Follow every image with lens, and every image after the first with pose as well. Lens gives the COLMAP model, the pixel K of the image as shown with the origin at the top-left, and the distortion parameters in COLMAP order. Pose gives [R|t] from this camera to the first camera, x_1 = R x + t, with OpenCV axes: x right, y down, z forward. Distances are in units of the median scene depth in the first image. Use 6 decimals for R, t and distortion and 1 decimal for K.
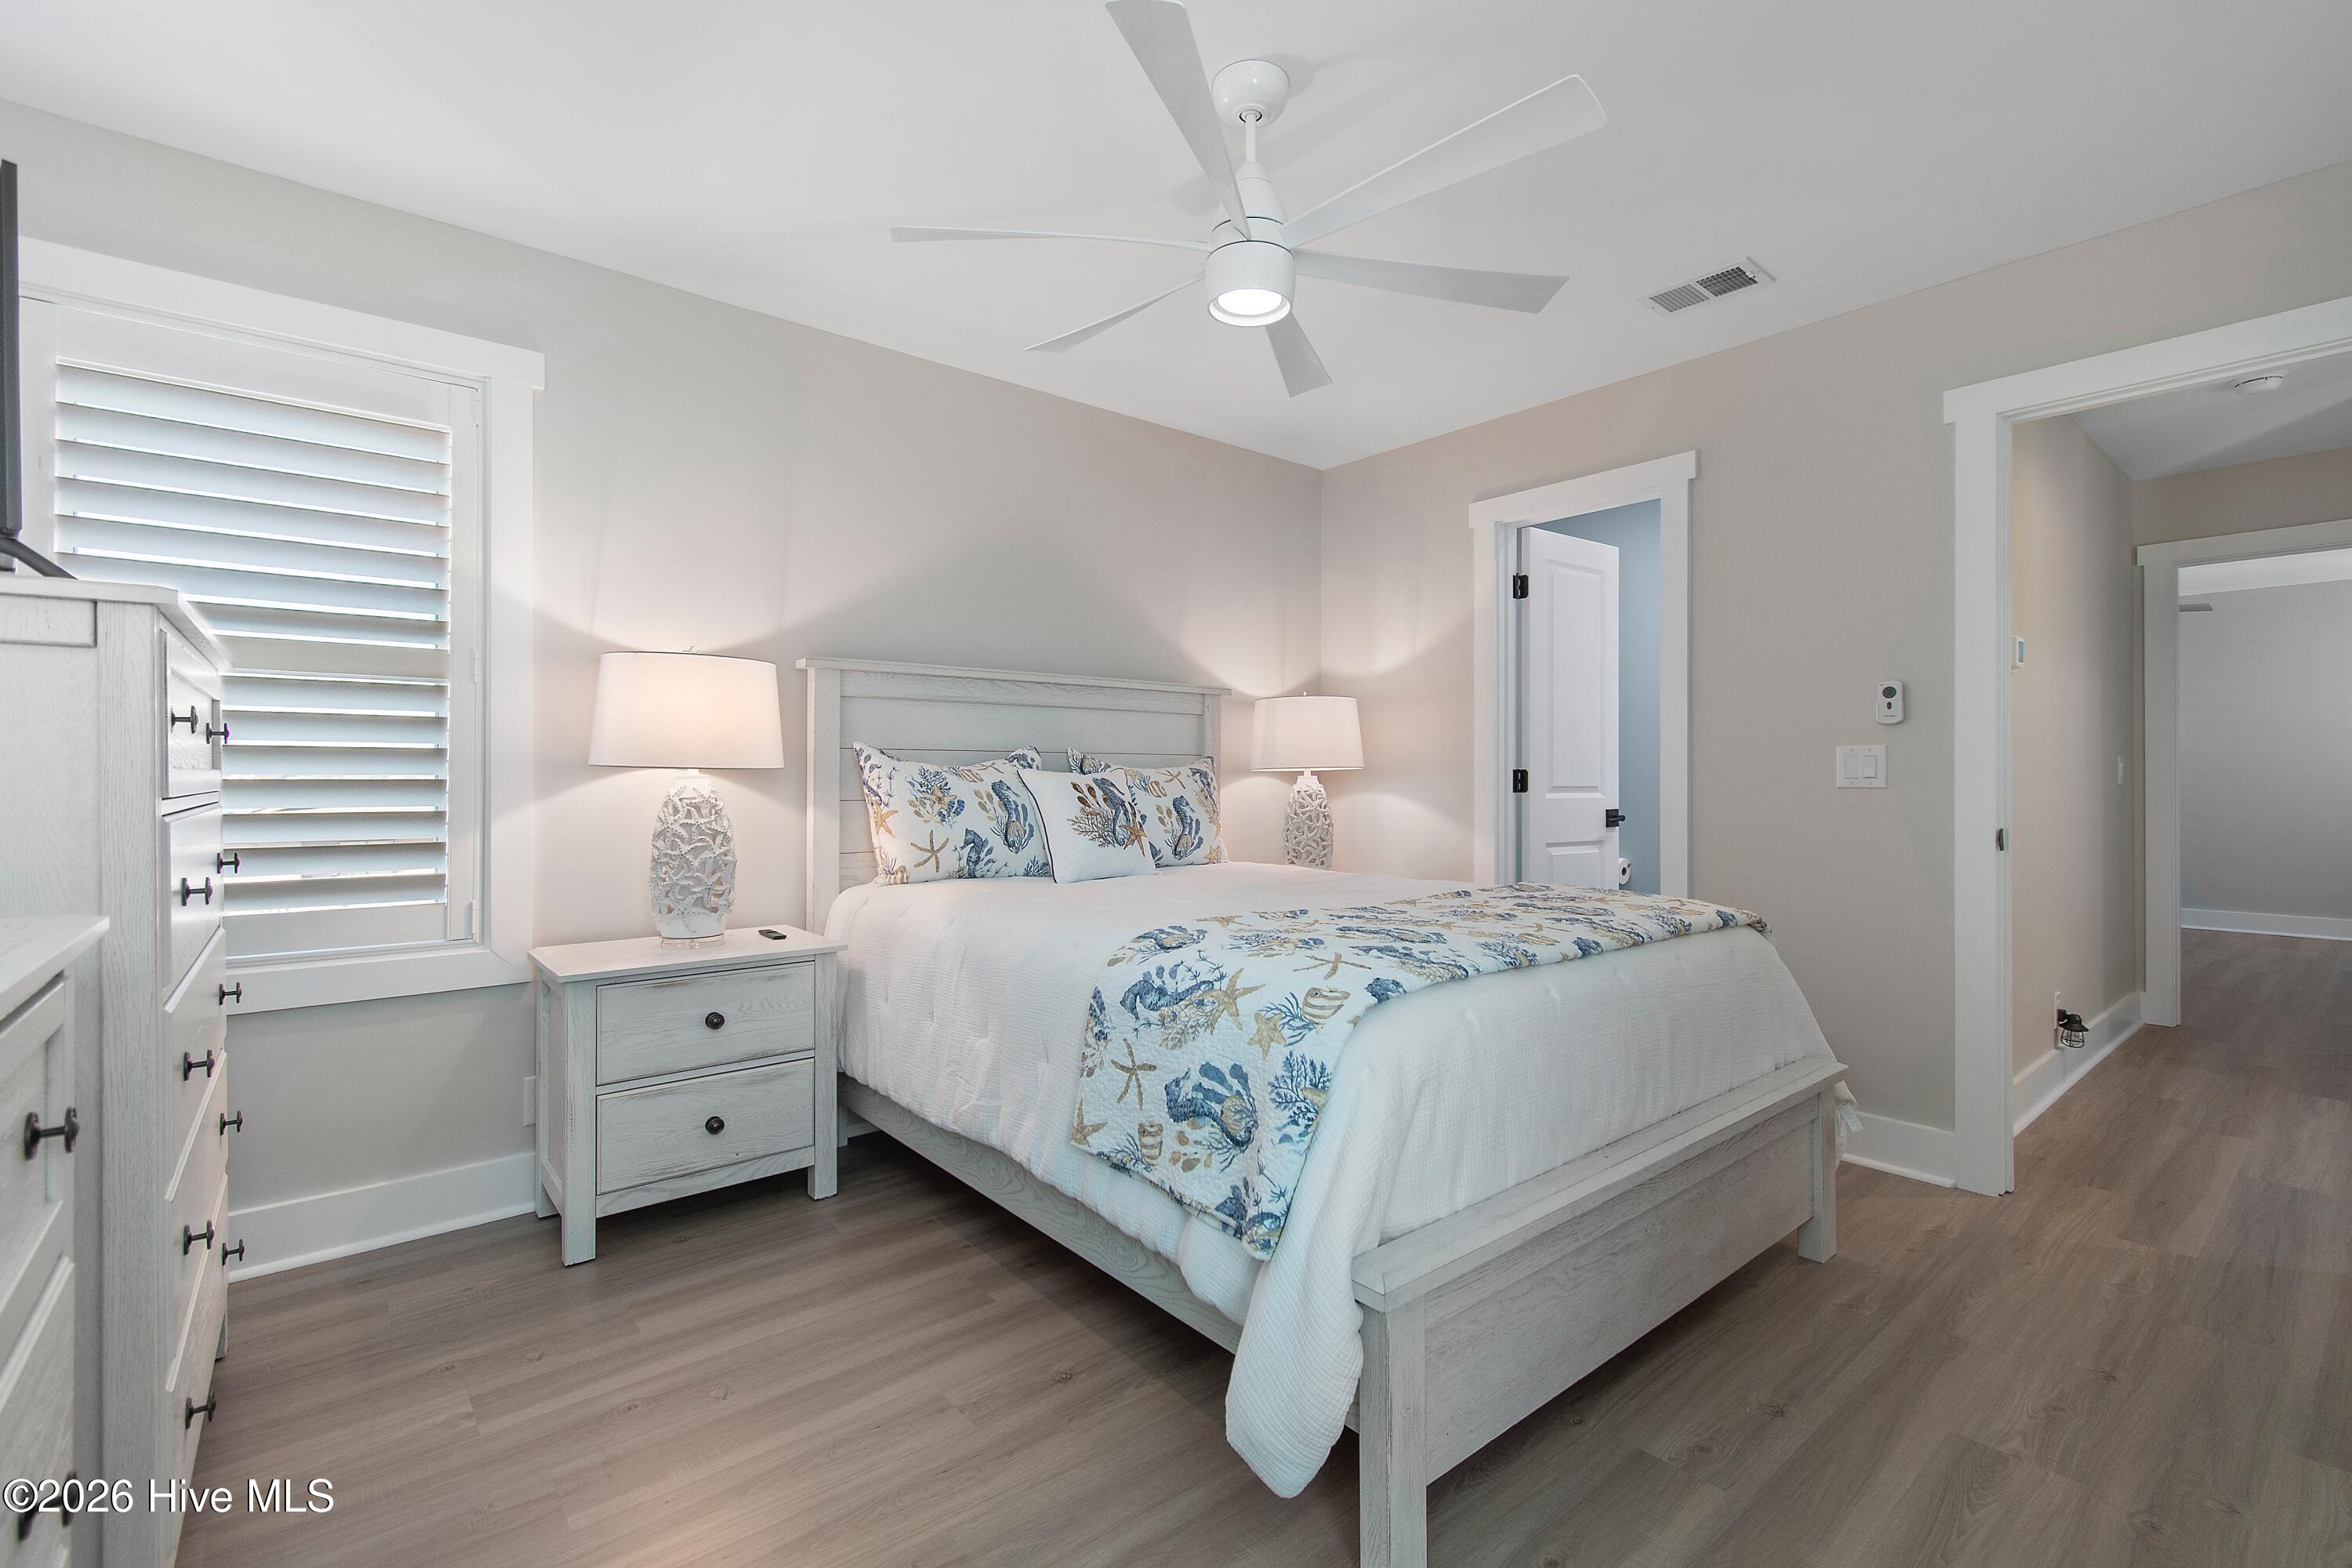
lens RADIAL K [[1028.7, 0, 1167.5], [0, 1028.7, 777.2], [0, 0, 1]] dist [-0.002583, -0.000622]
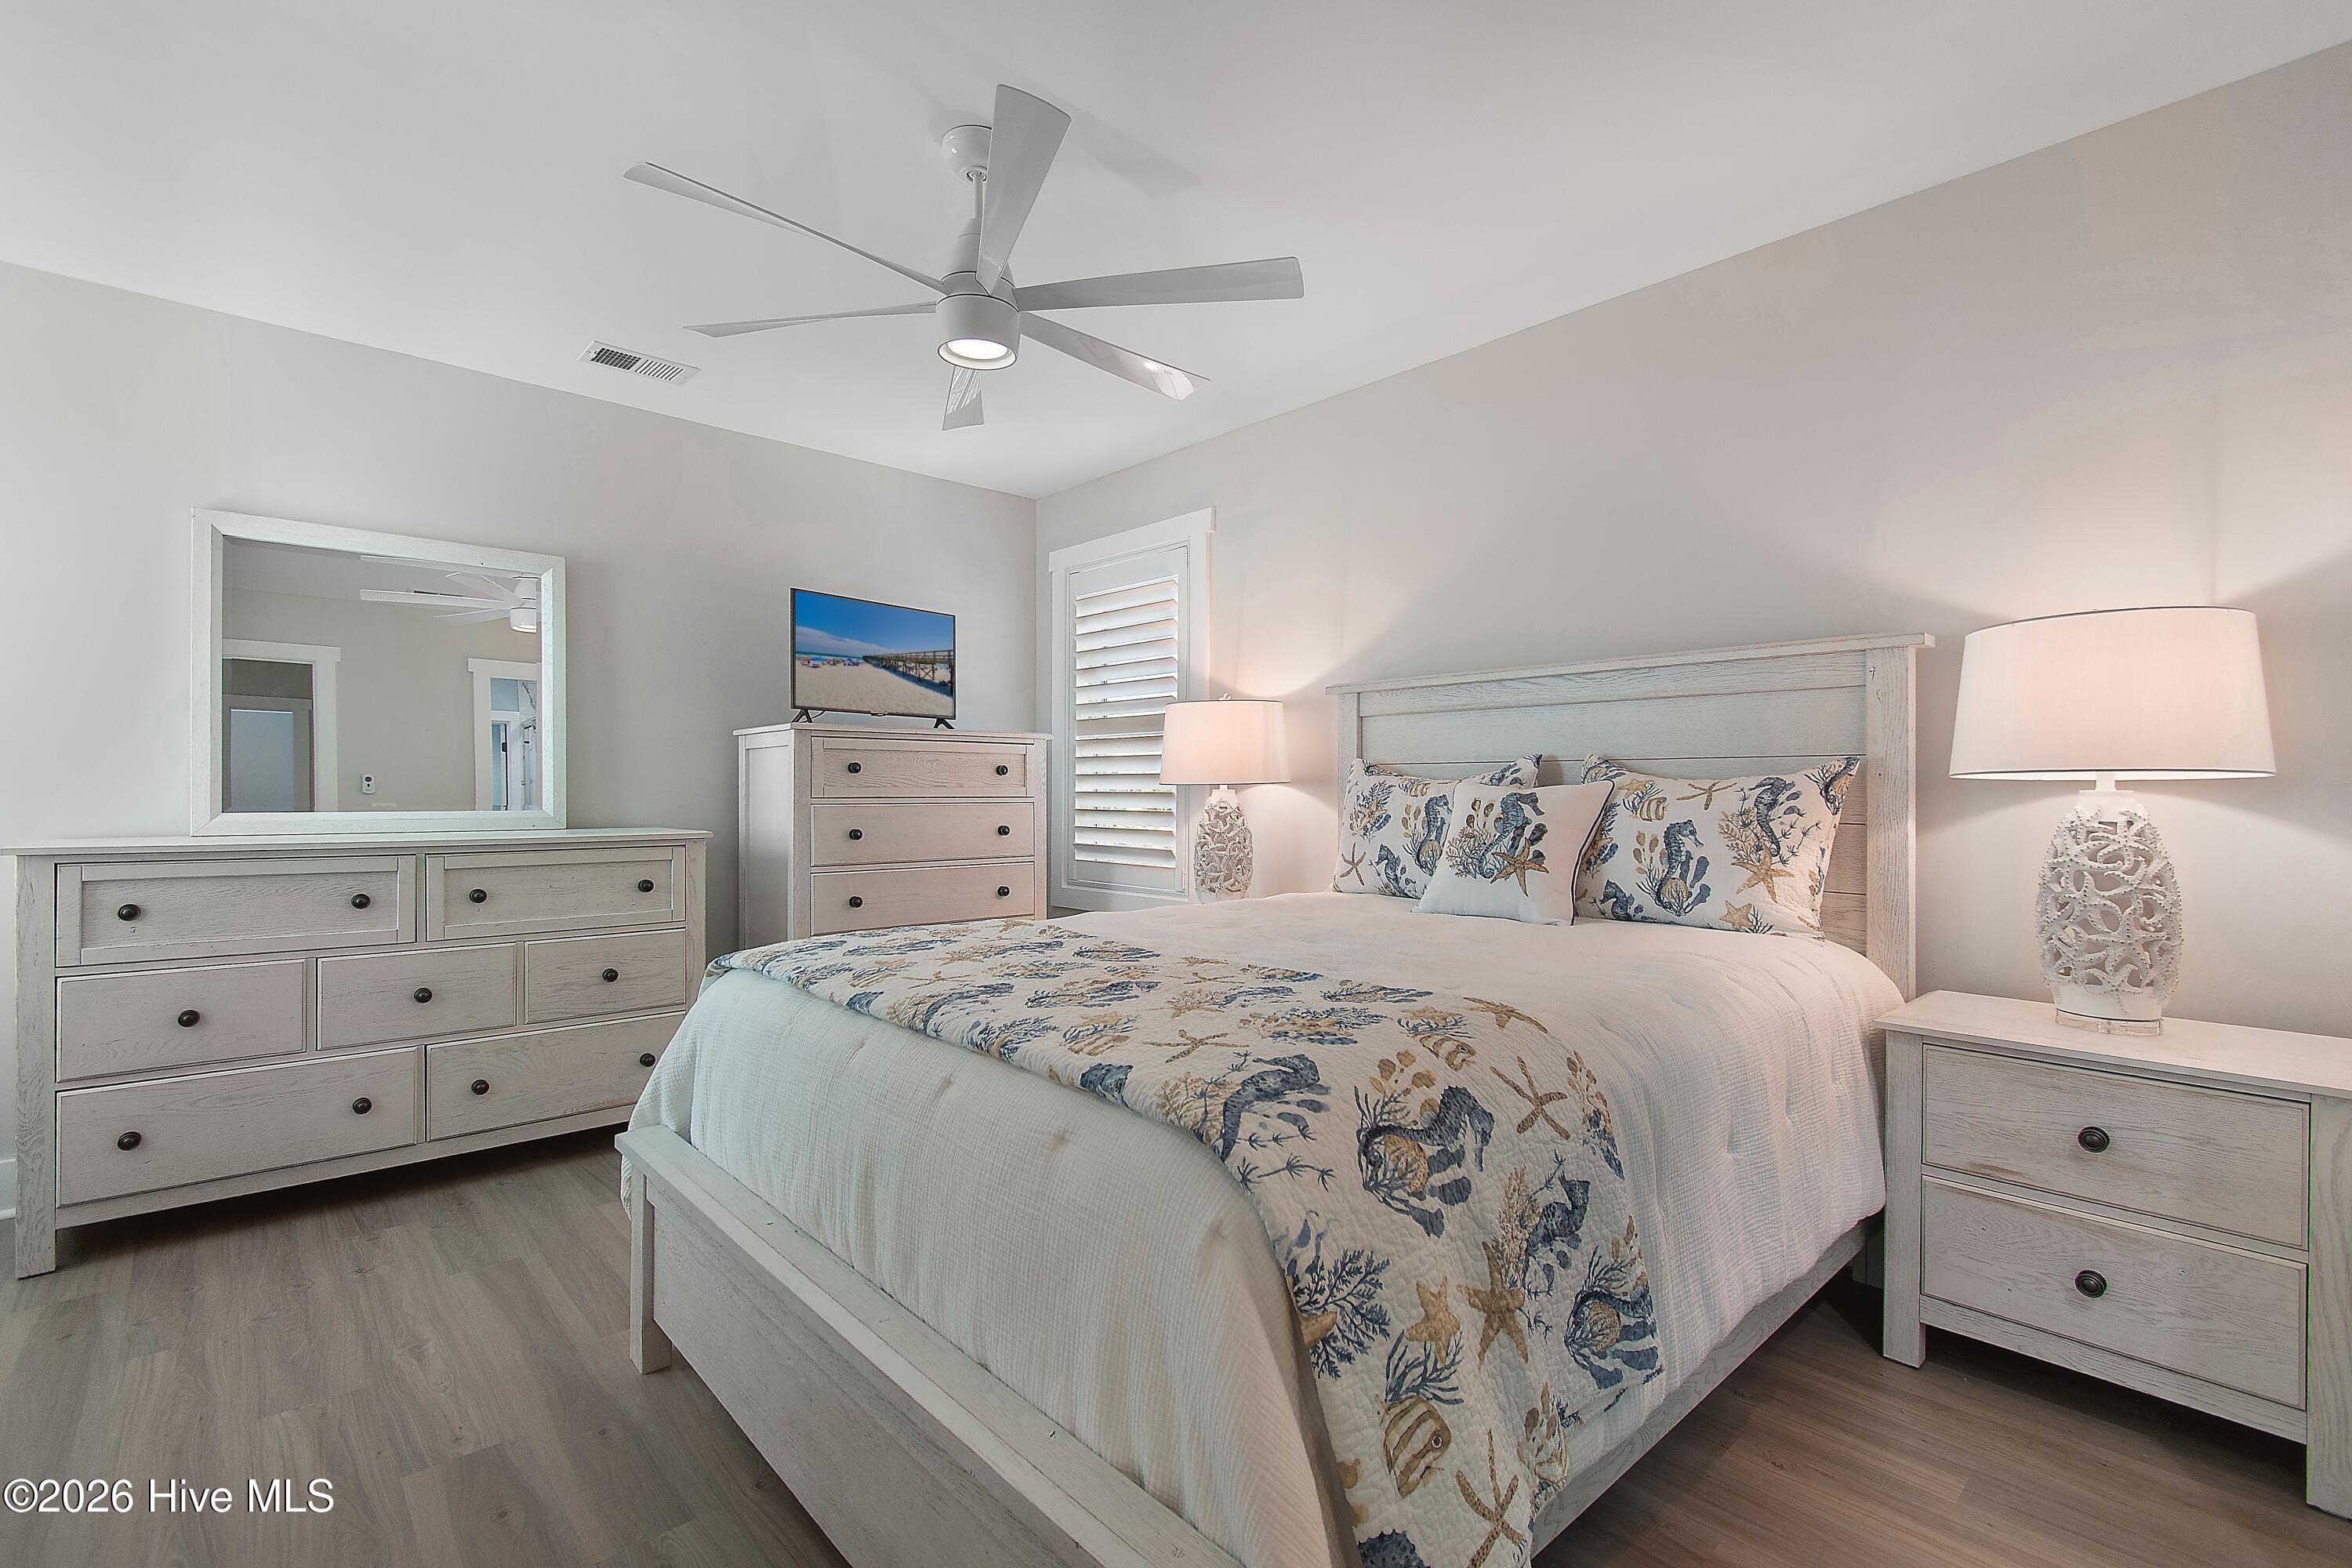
lens RADIAL K [[1028.7, 0, 1167.5], [0, 1028.7, 777.2], [0, 0, 1]] dist [-0.002583, -0.000622]
pose [[0.065064, -0.009442, -0.997836, 0.741530], [0.002336, 0.999954, -0.009310, -0.004493], [0.997878, -0.001725, 0.065083, 0.714132]]
